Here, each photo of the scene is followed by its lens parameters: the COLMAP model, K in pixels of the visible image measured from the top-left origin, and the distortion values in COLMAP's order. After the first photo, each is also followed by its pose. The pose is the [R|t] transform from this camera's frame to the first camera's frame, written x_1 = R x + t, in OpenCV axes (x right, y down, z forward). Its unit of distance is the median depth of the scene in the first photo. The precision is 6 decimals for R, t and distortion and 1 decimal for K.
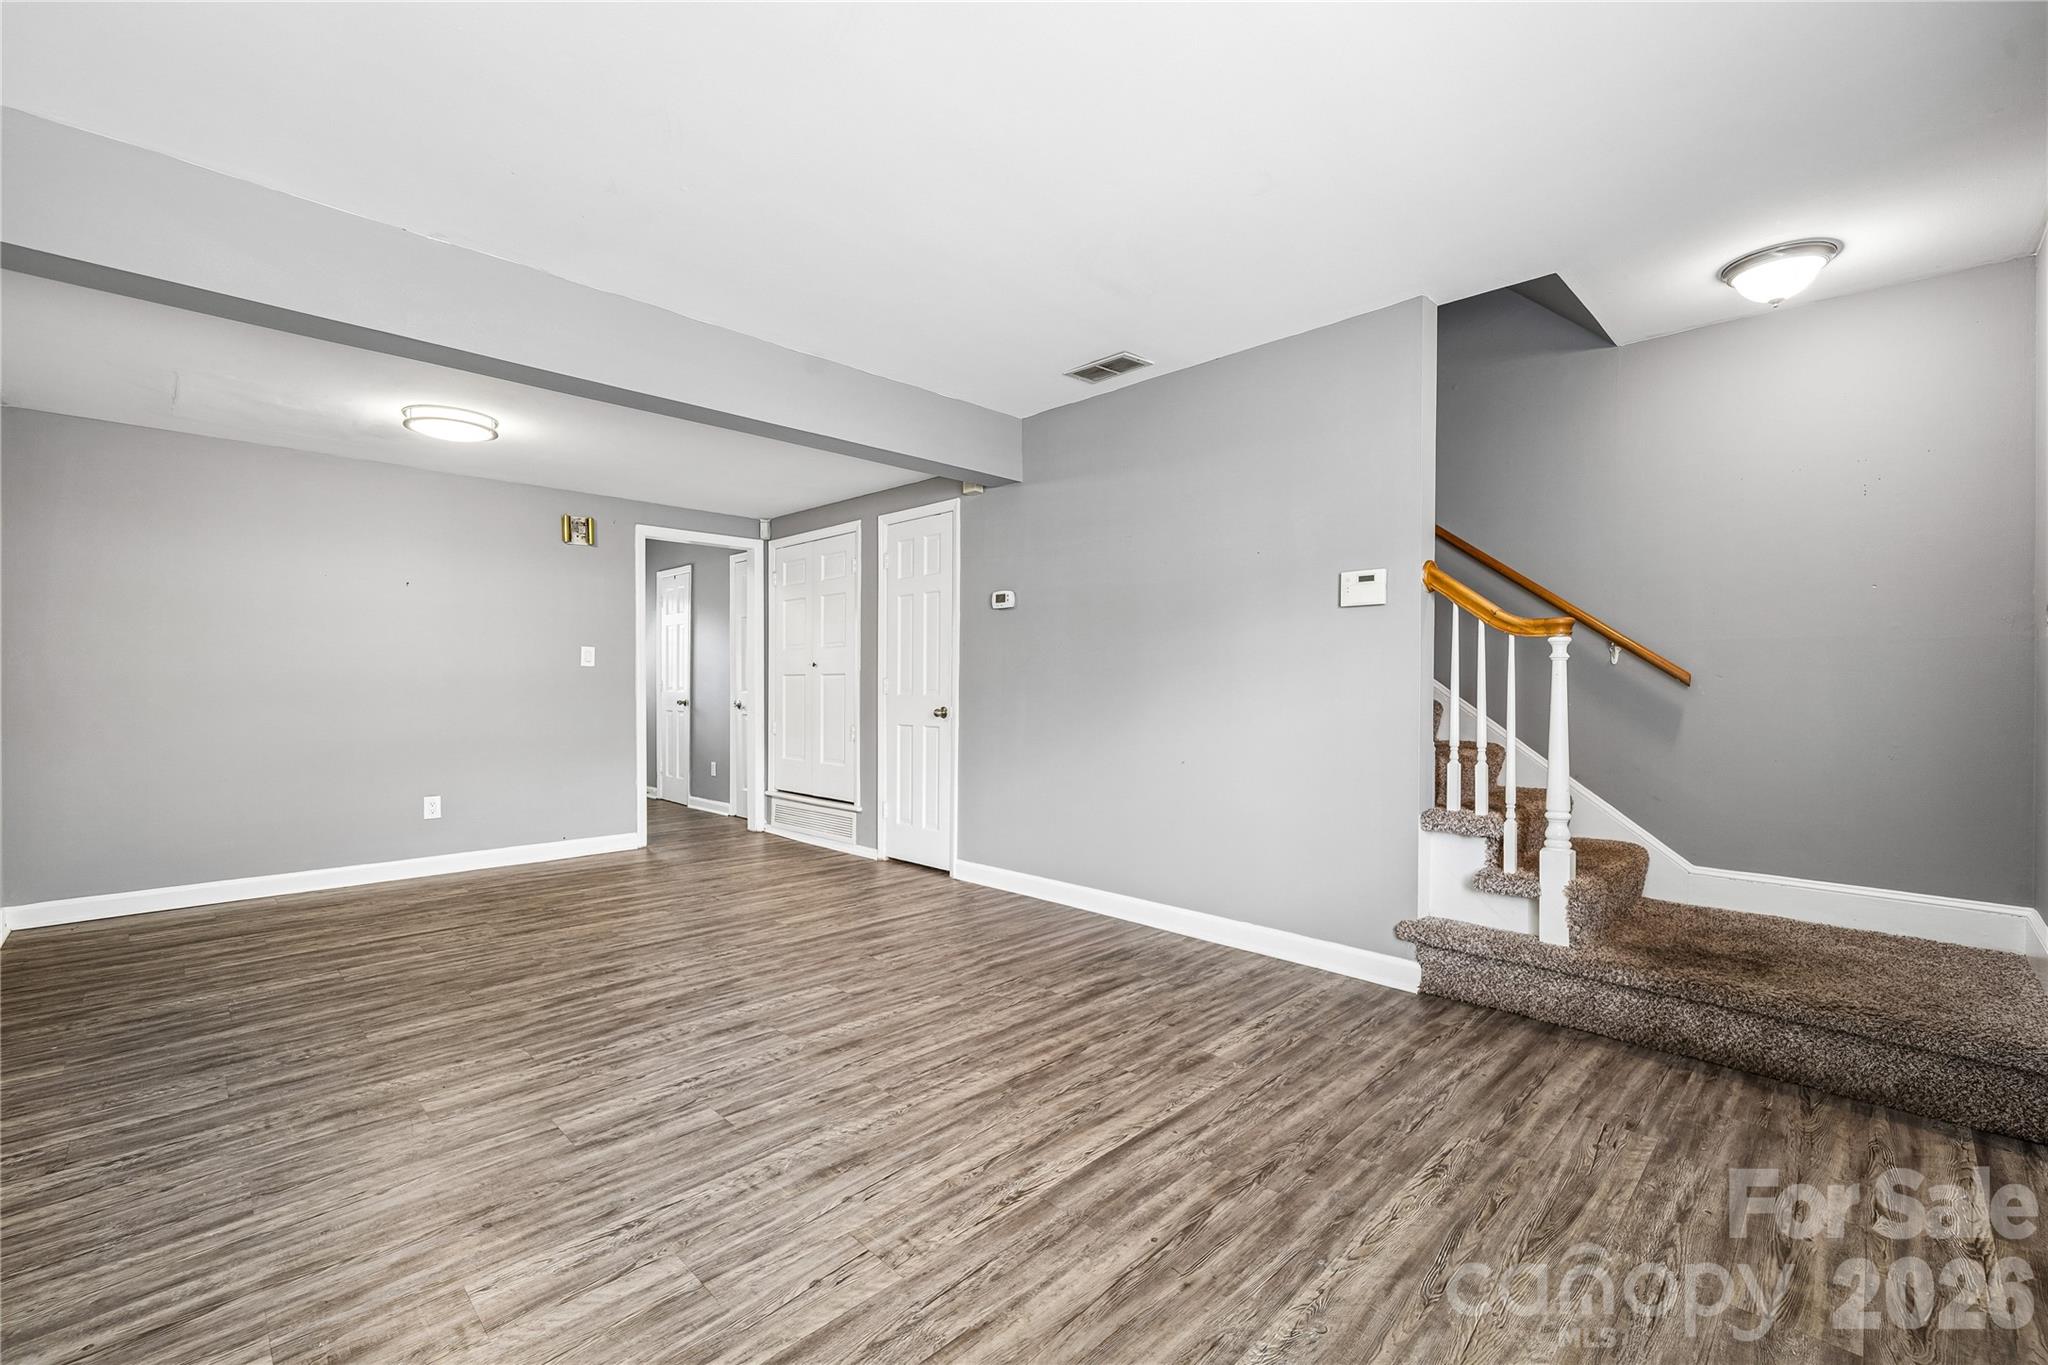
lens RADIAL K [[851.3, 0, 1024.4], [0, 851.3, 686.0], [0, 0, 1]] dist [0.003821, 0.000367]
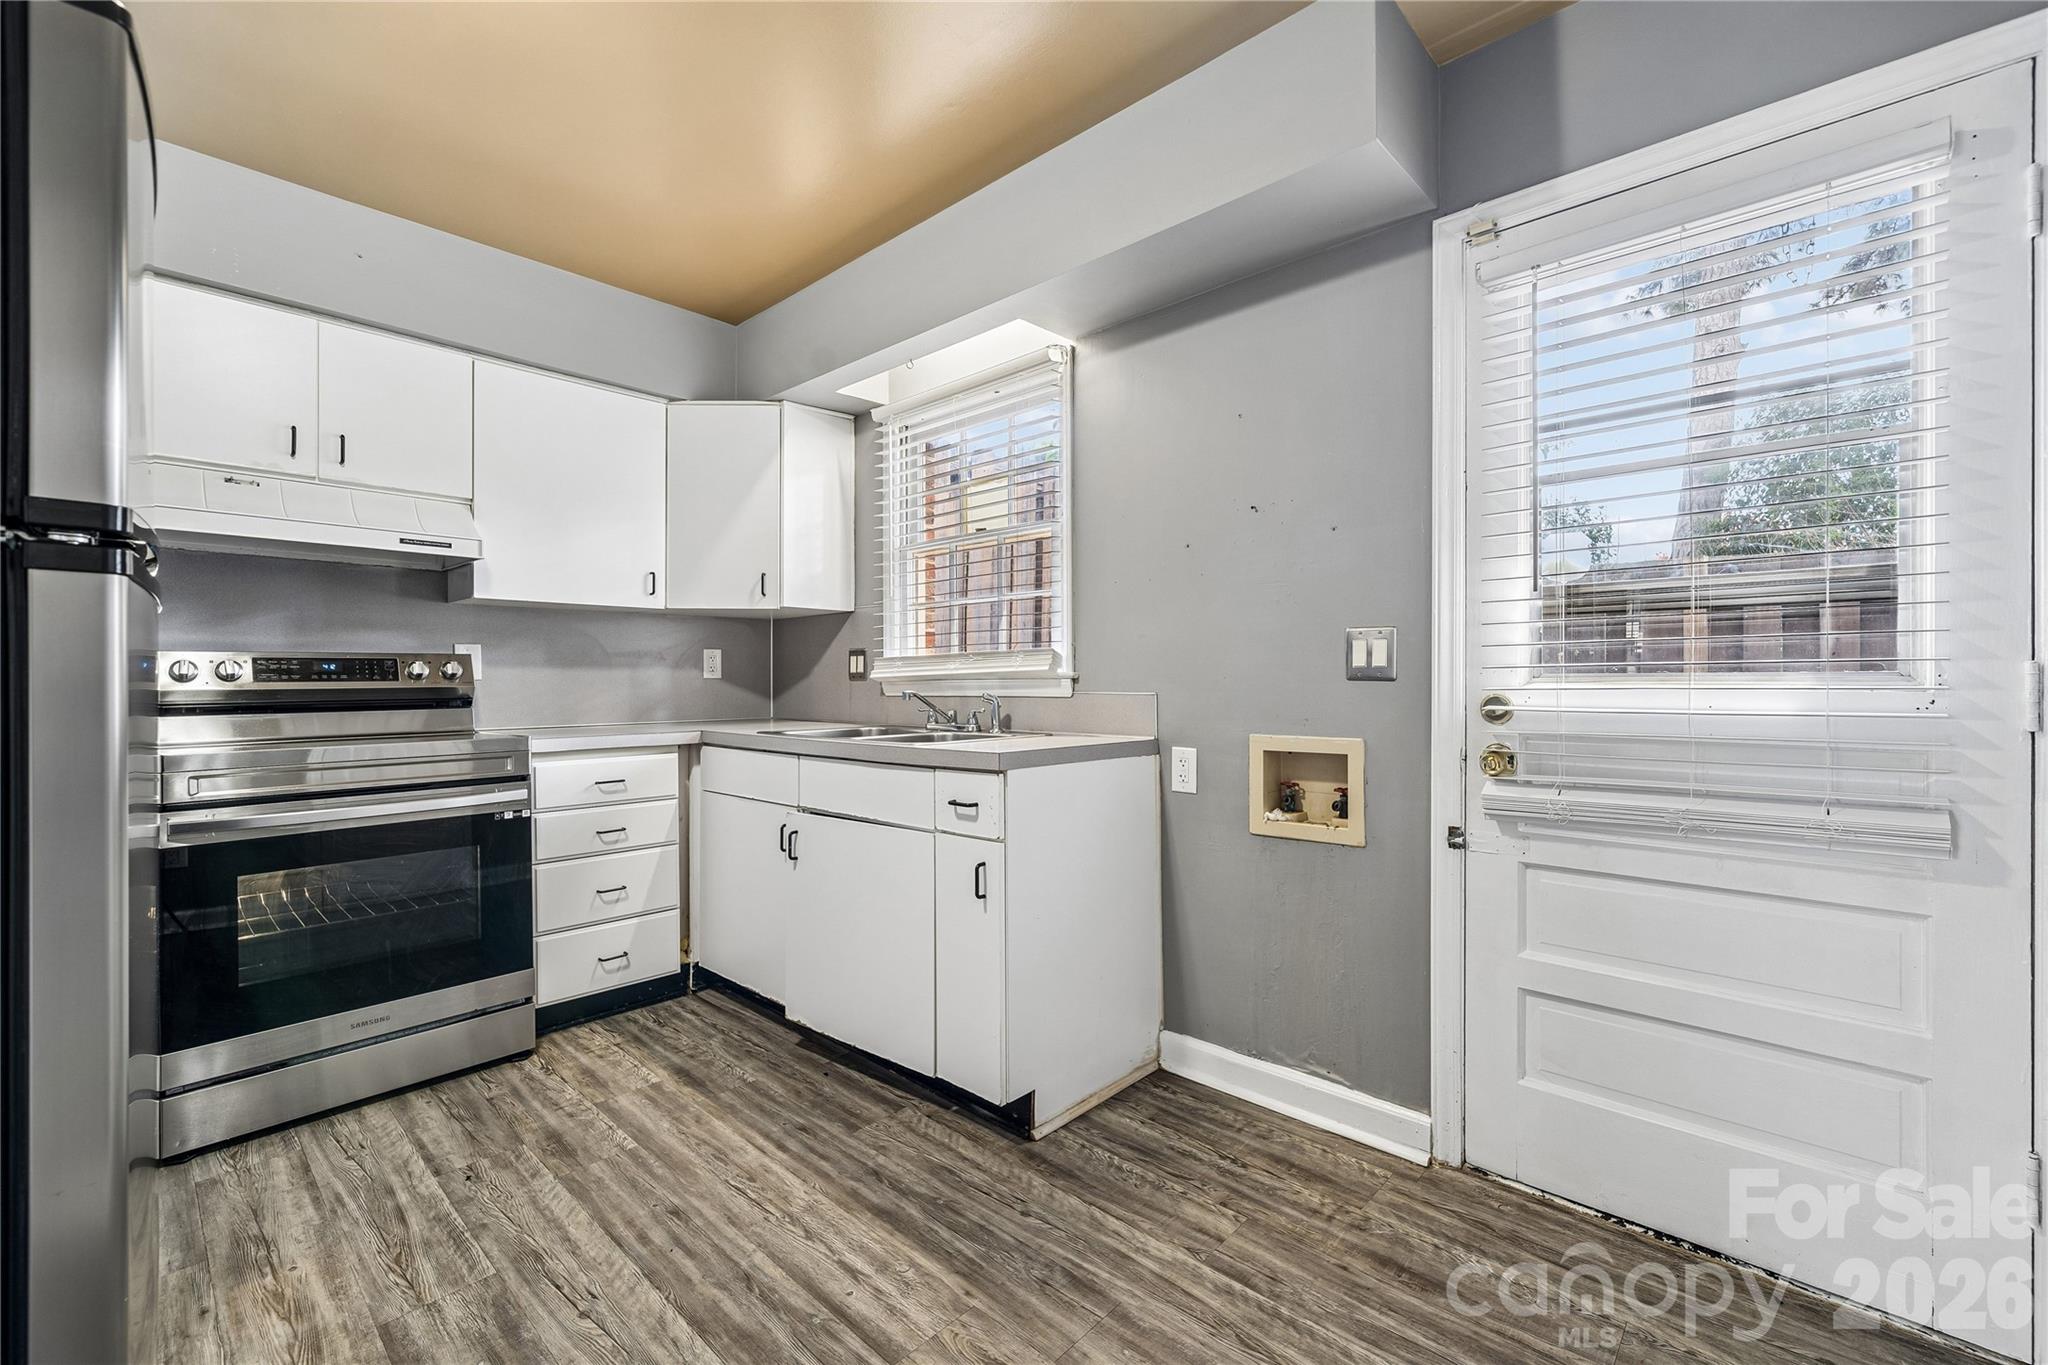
lens RADIAL K [[851.3, 0, 1024.6], [0, 851.3, 682.6], [0, 0, 1]] dist [0.003821, 0.000367]
pose [[-0.035832, 0.000460, 0.999358, -0.367391], [-0.003001, 0.999995, -0.000568, -0.008553], [-0.999353, -0.003019, -0.035830, 0.288393]]
